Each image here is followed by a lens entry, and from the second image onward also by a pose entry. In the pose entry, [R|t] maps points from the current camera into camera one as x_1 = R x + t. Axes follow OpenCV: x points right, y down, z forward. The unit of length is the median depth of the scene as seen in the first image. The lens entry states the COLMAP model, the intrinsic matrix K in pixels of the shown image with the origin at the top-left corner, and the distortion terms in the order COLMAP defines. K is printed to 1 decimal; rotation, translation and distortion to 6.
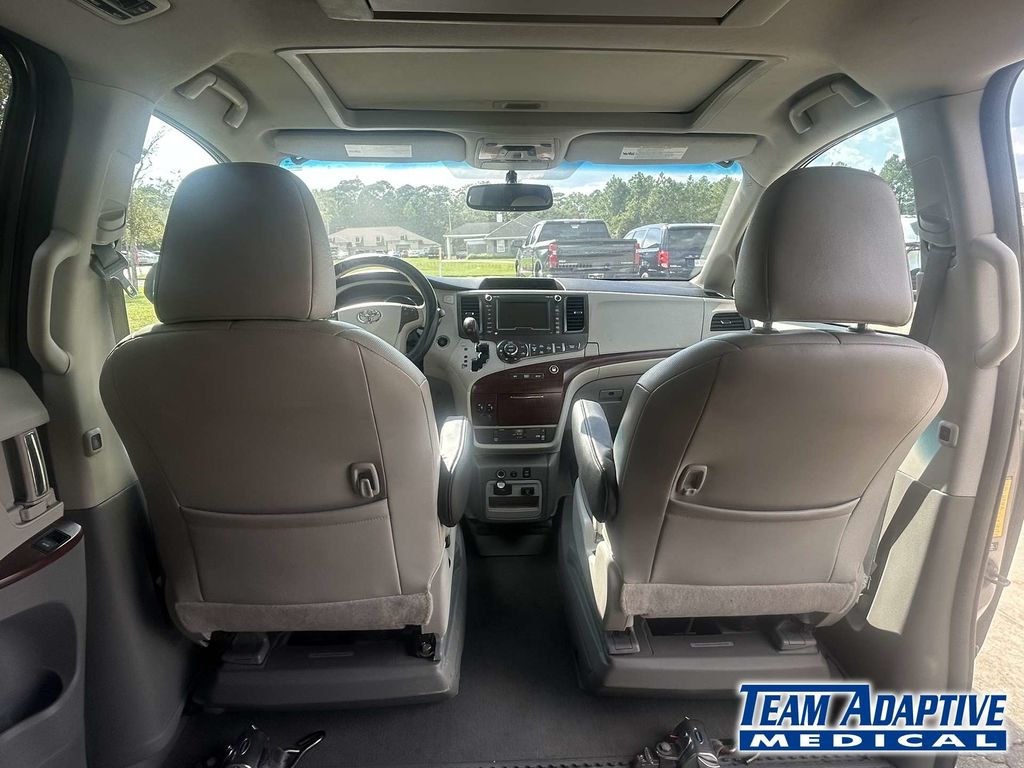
lens RADIAL K [[595.4, 0, 502.2], [0, 595.4, 384.0], [0, 0, 1]] dist [-0.004929, -0.000745]
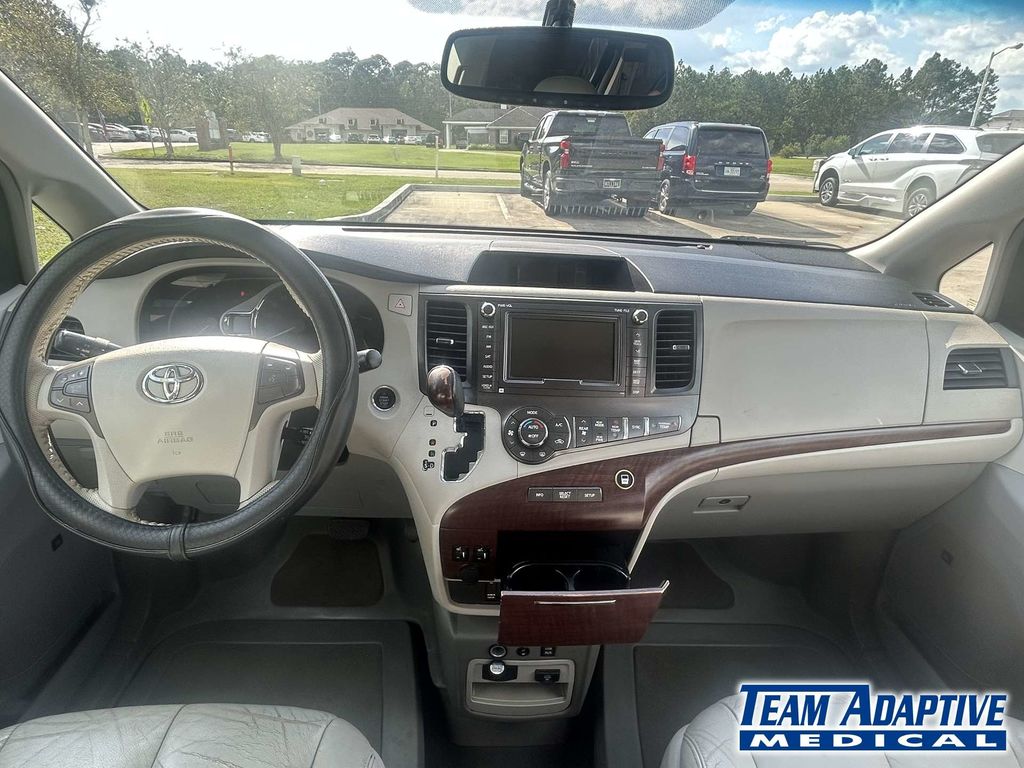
lens RADIAL K [[595.4, 0, 502.2], [0, 595.4, 384.0], [0, 0, 1]] dist [-0.004929, -0.000745]
pose [[0.998944, 0.043984, 0.013243, -0.014730], [-0.045576, 0.985001, 0.166423, -0.153241], [-0.005724, -0.166850, 0.985966, 0.513136]]
